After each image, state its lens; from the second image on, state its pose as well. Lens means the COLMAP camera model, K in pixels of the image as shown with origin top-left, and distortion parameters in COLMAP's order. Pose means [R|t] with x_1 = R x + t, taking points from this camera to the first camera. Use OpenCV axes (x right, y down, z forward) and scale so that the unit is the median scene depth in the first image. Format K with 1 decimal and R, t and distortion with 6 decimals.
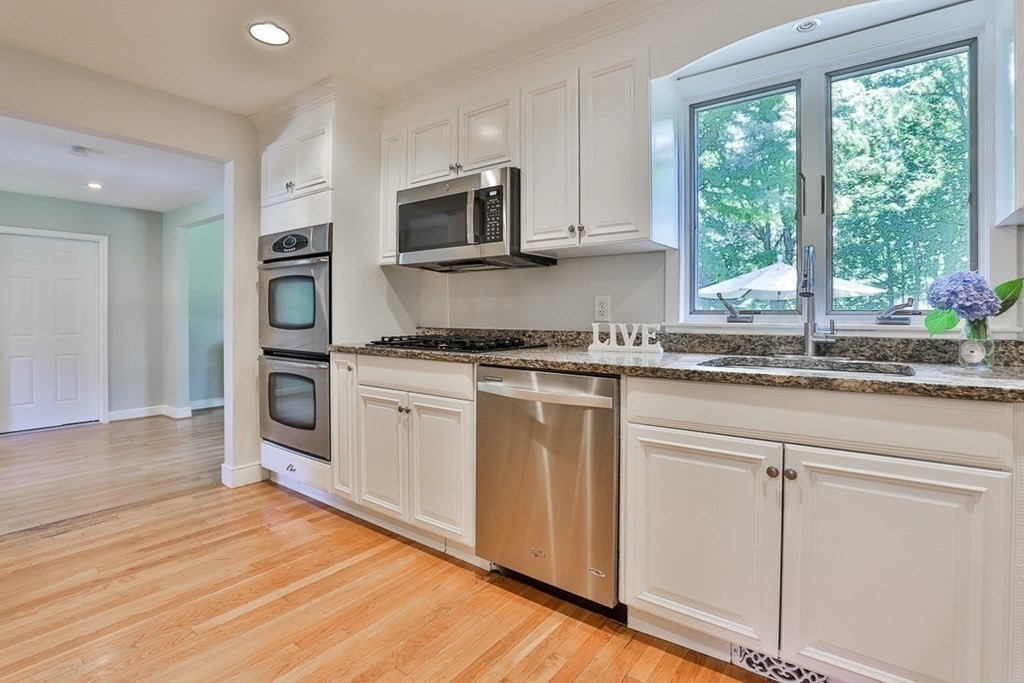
lens RADIAL K [[480.2, 0, 555.4], [0, 480.2, 318.2], [0, 0, 1]] dist [-0.000706, -0.000025]
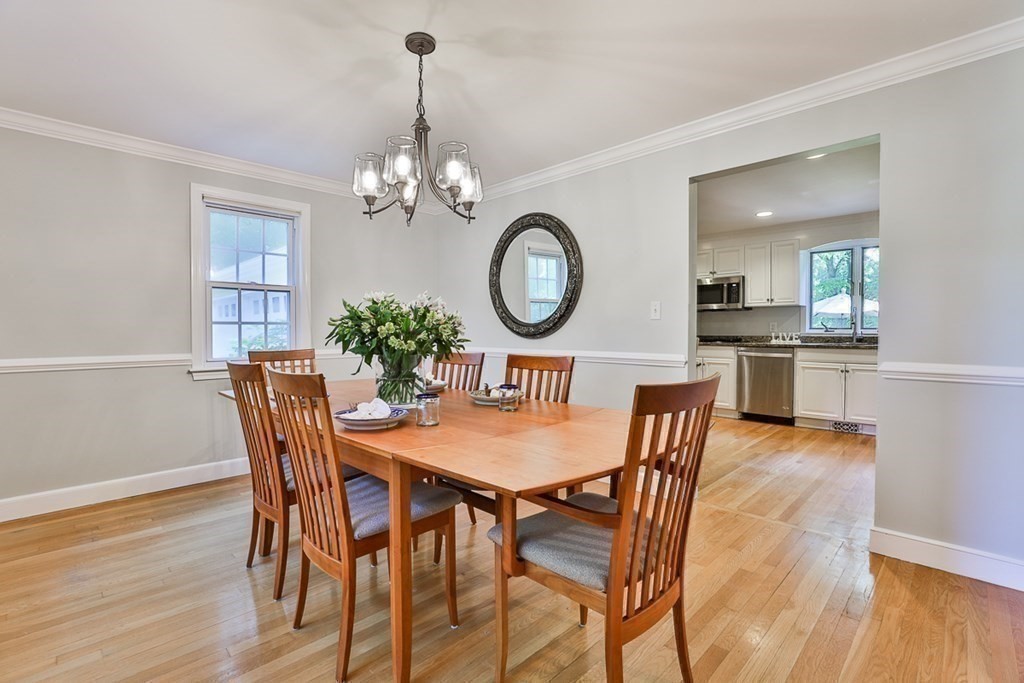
lens RADIAL K [[474.5, 0, 552.3], [0, 474.5, 335.0], [0, 0, 1]] dist [-0.022164, 0.000891]
pose [[0.993579, -0.001913, -0.113124, -0.916659], [0.002476, 0.999985, 0.004837, 0.008676], [0.113113, -0.005086, 0.993569, -1.926313]]
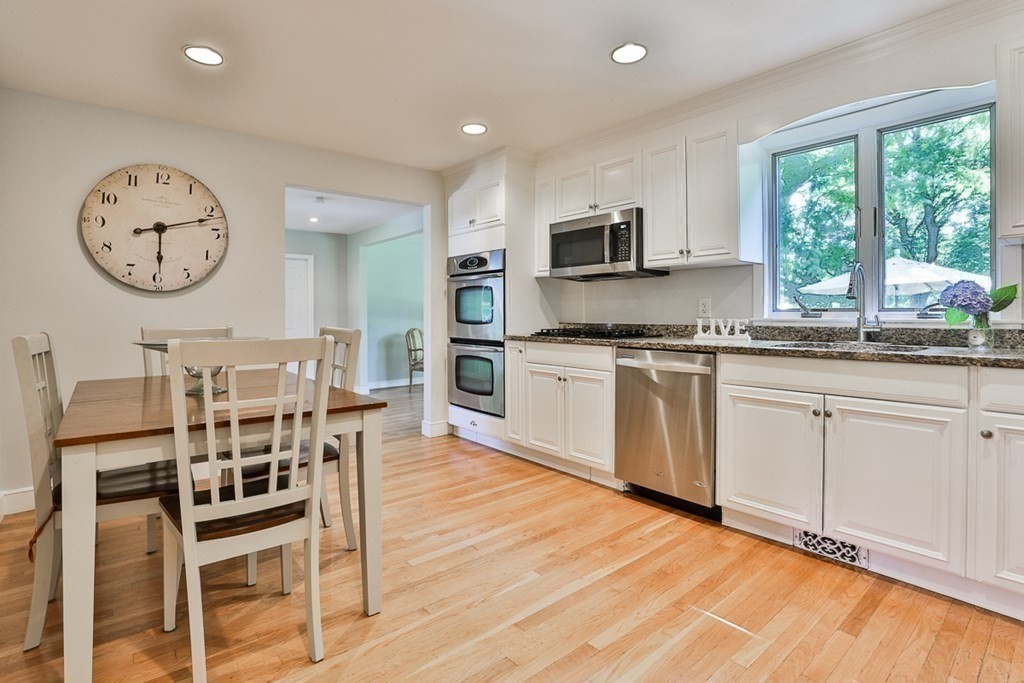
lens RADIAL K [[494.0, 0, 545.4], [0, 494.0, 316.8], [0, 0, 1]] dist [-0.025182, 0.000200]
pose [[0.974999, -0.004773, -0.222156, -0.034403], [0.005153, 0.999986, 0.001131, 0.001085], [0.222148, -0.002248, 0.975010, -0.491644]]
